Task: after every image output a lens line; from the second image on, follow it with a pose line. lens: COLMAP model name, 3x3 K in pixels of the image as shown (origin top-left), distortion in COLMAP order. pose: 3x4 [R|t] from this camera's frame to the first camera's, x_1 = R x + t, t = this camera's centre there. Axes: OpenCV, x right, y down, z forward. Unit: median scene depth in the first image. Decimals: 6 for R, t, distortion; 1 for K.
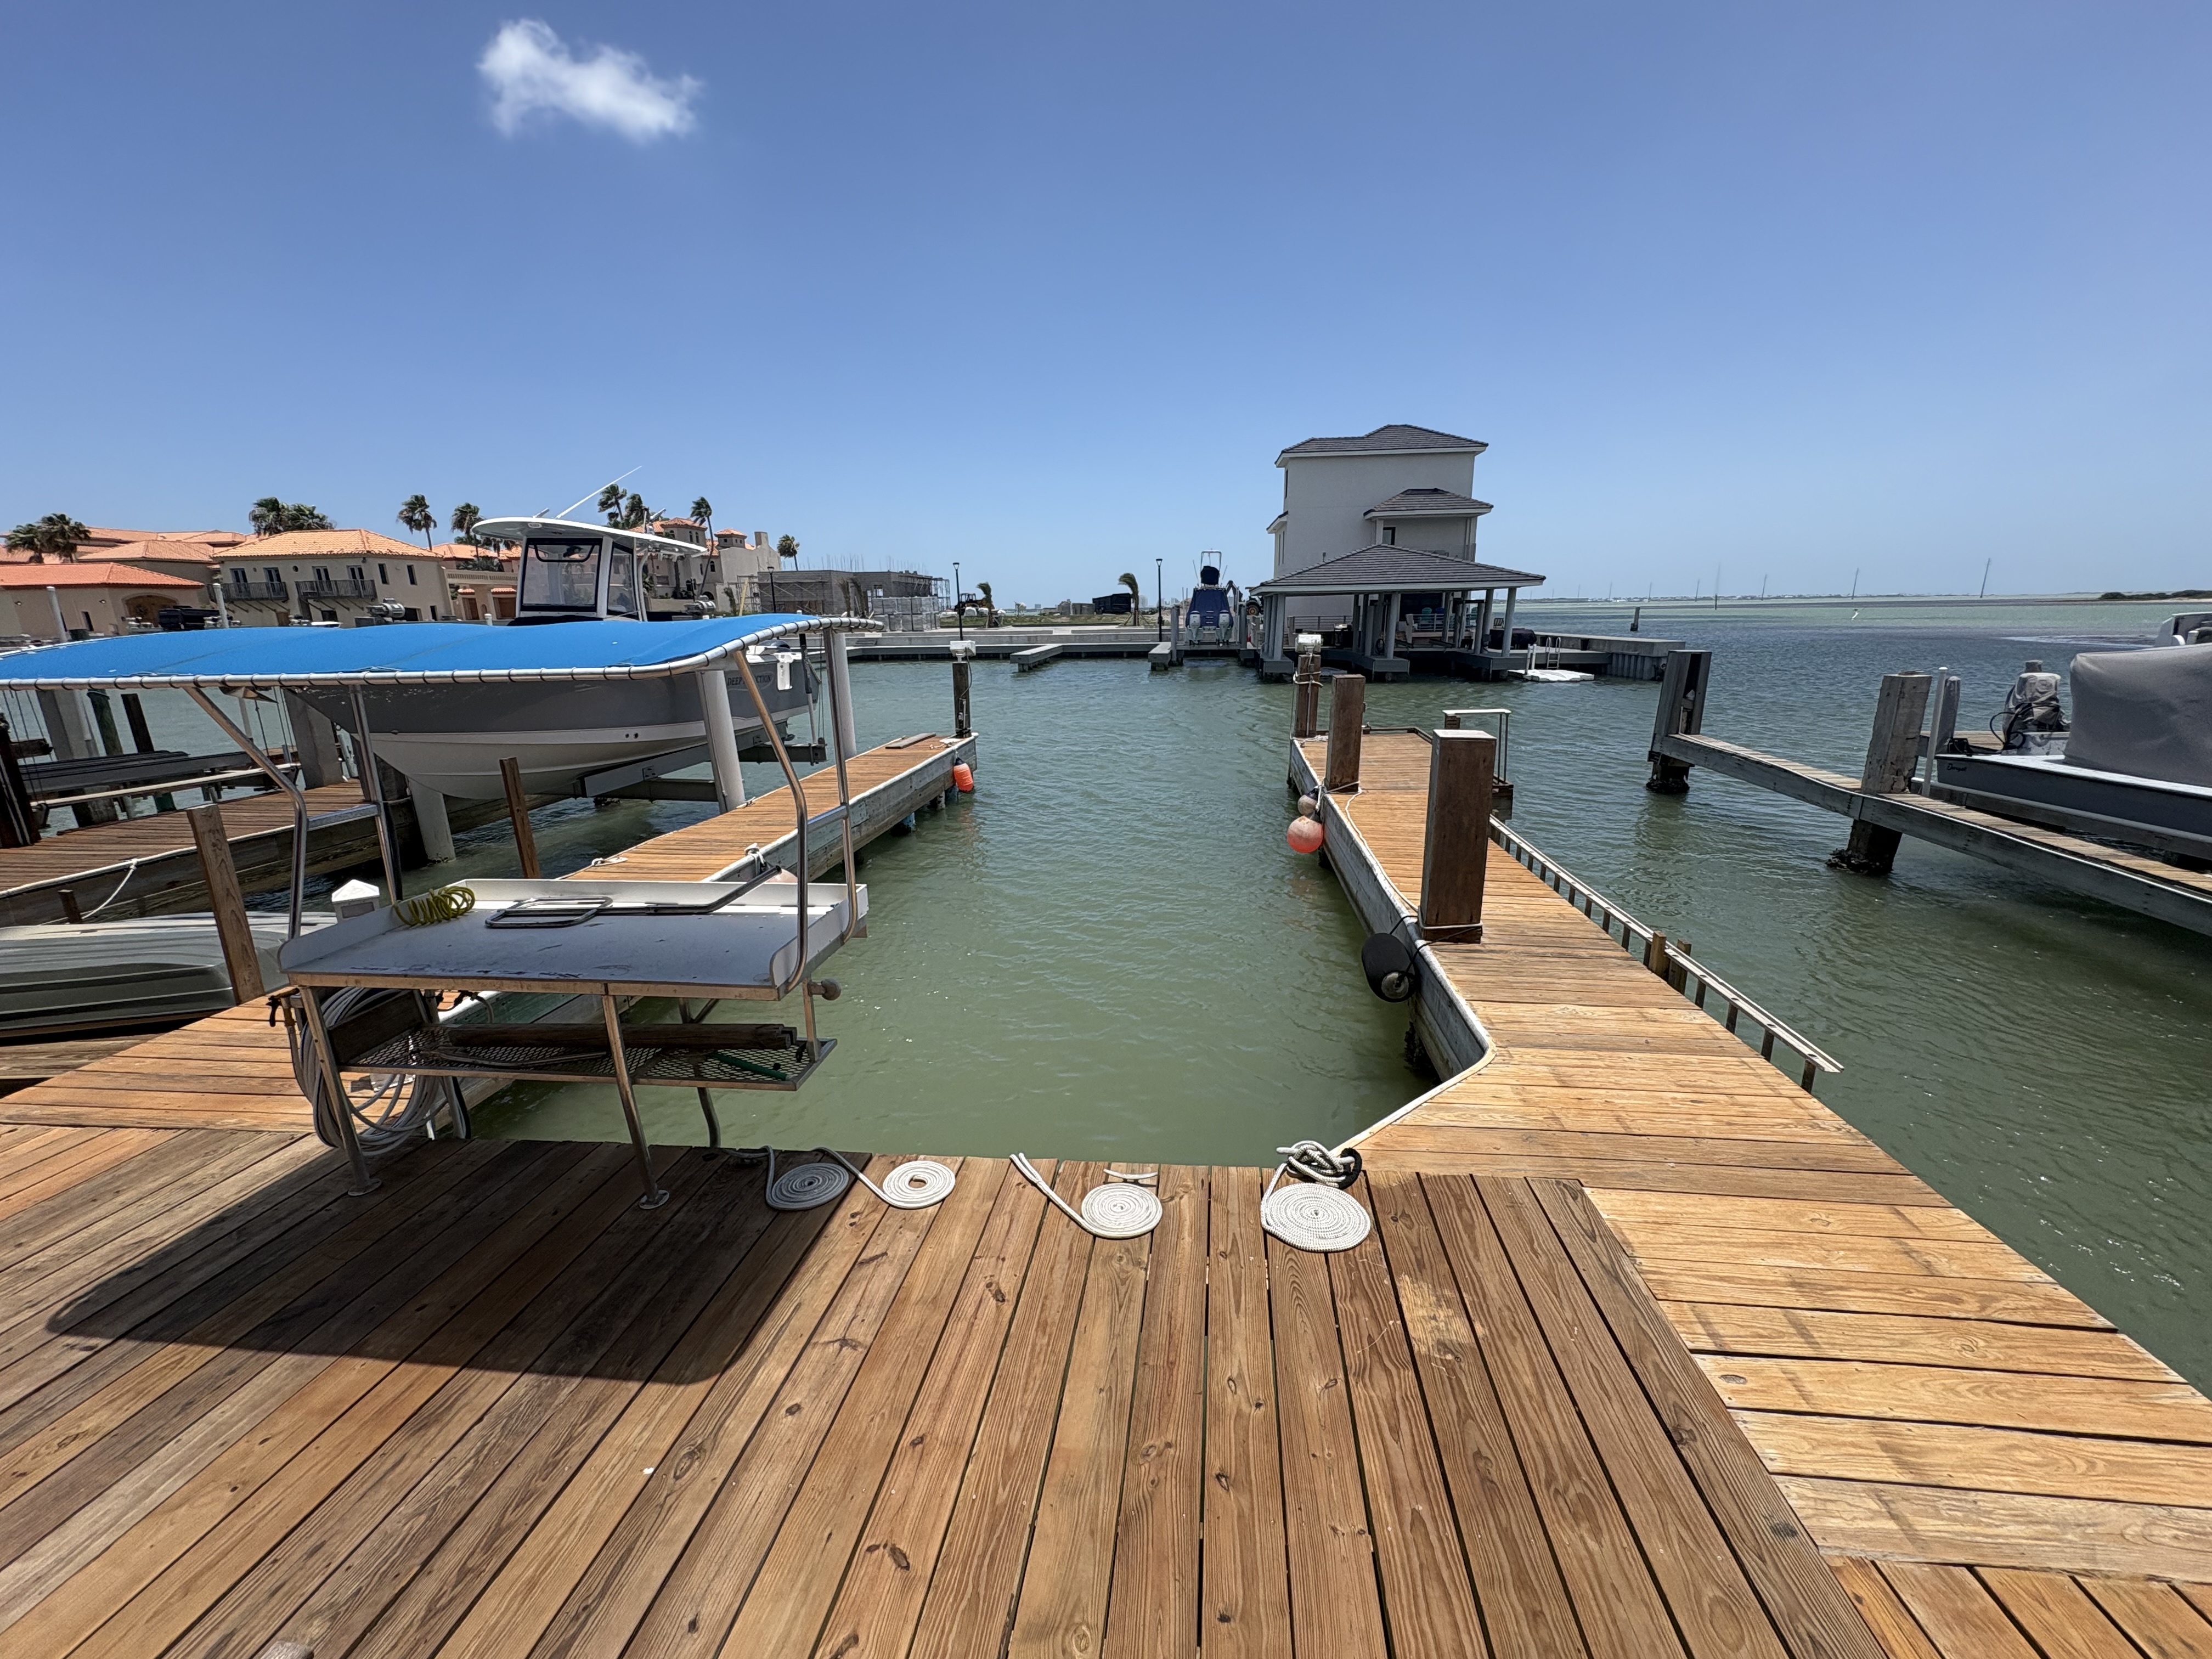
lens RADIAL K [[883.2, 0, 1103.7], [0, 883.2, 829.8], [0, 0, 1]] dist [0.000961, 0.000115]
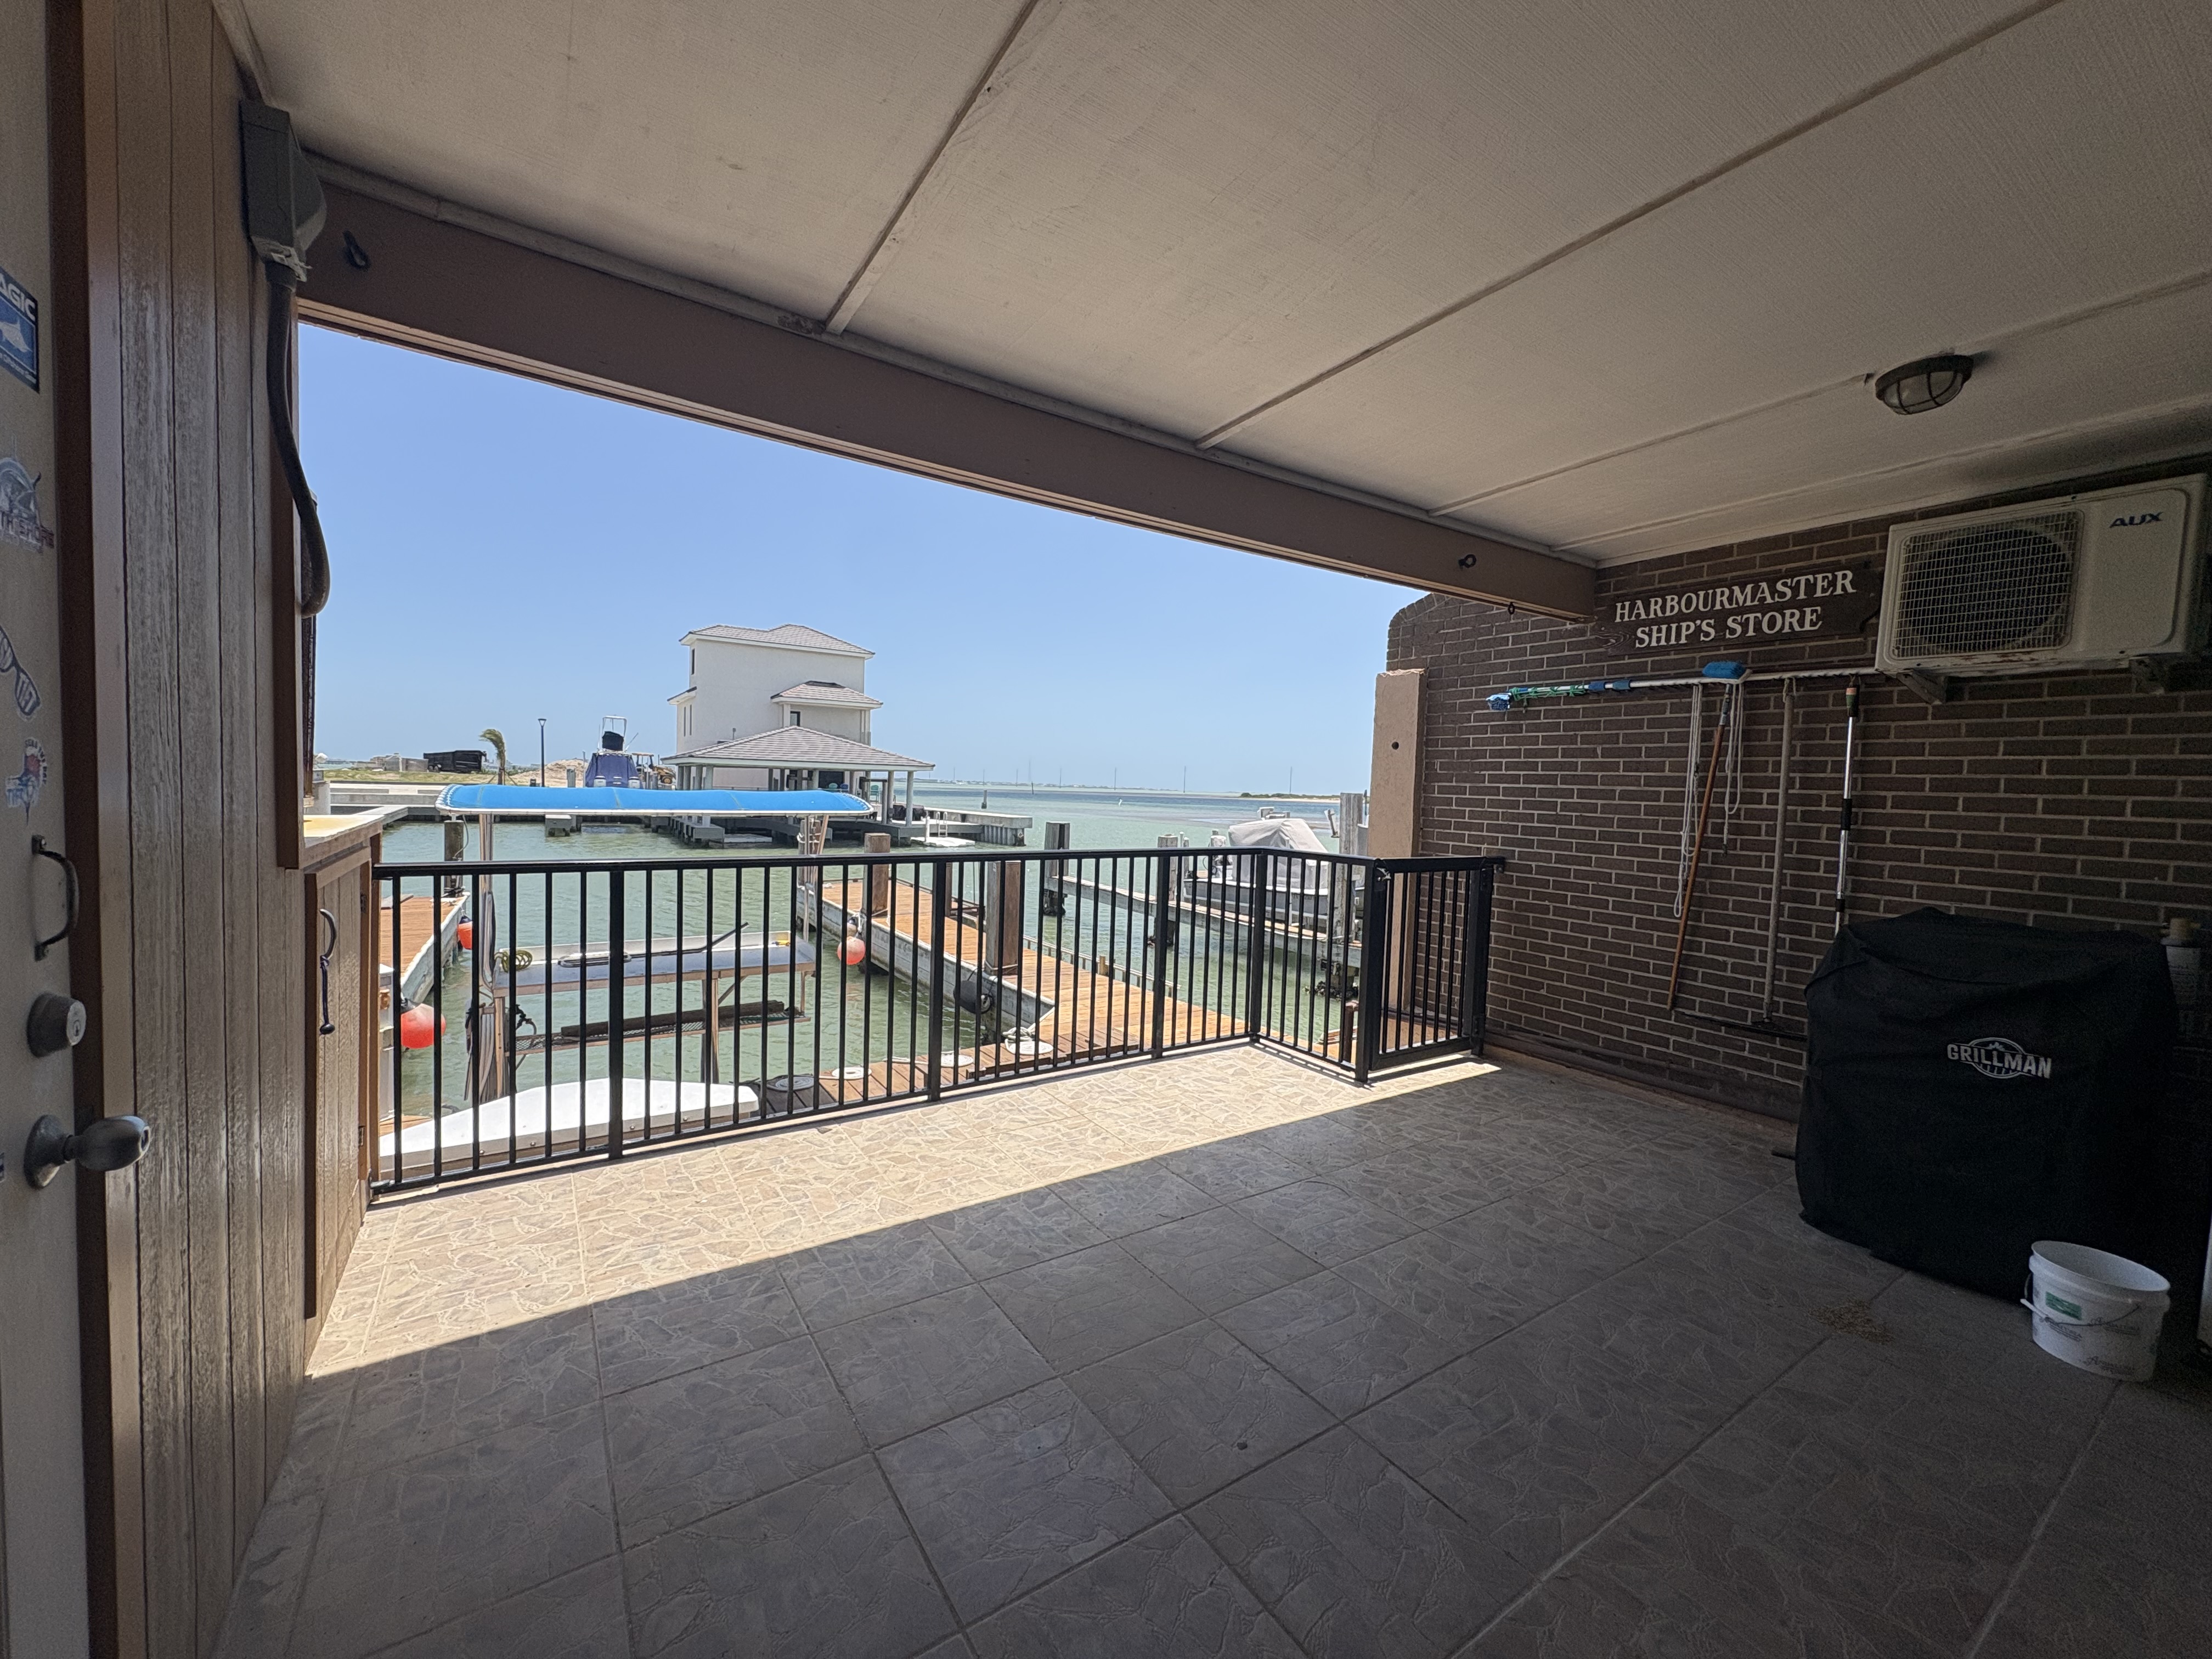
lens RADIAL K [[883.2, 0, 1106.1], [0, 883.2, 827.8], [0, 0, 1]] dist [0.000961, 0.000115]
pose [[0.778335, 0.013444, 0.627705, -0.321140], [0.107284, 0.982219, -0.154067, 0.068984], [-0.618615, 0.187258, 0.763053, -0.294266]]
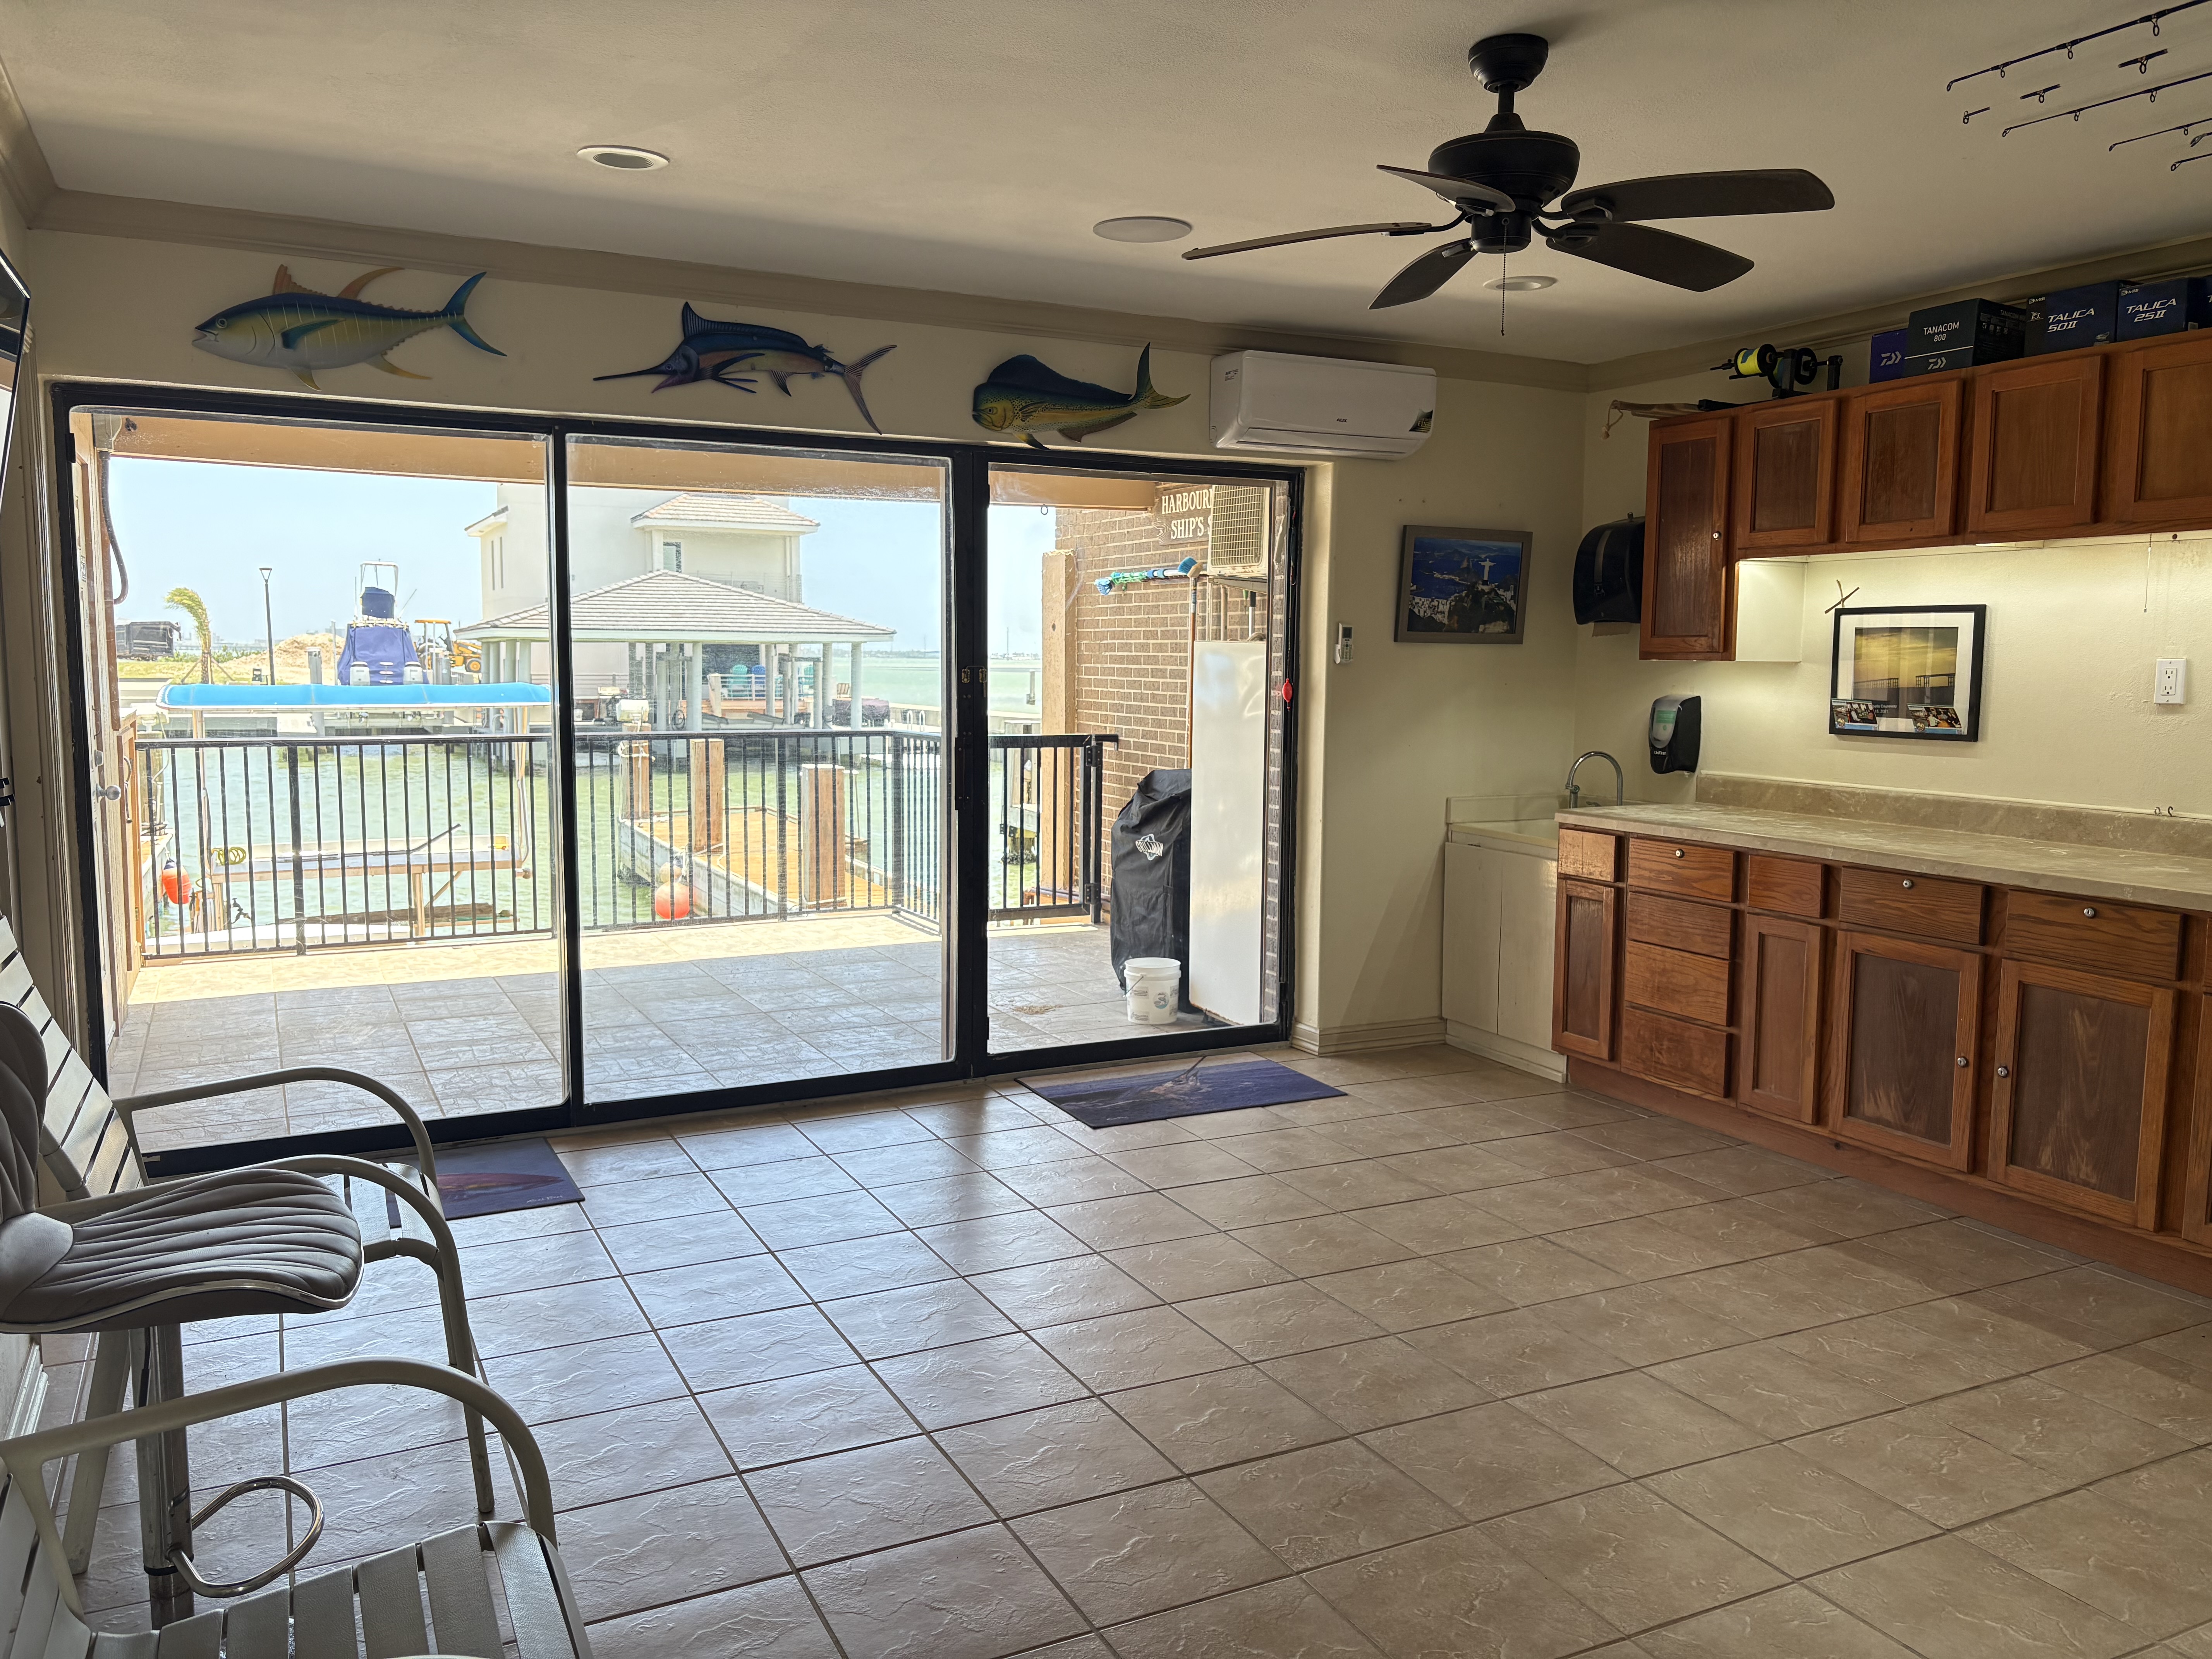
lens RADIAL K [[1676.0, 0, 1111.4], [0, 1676.0, 839.8], [0, 0, 1]] dist [0.054375, -0.059492]
pose [[0.843587, -0.034038, 0.535913, -0.367080], [0.107607, 0.988462, -0.106605, 0.195770], [-0.526101, 0.147598, 0.837516, -0.852025]]
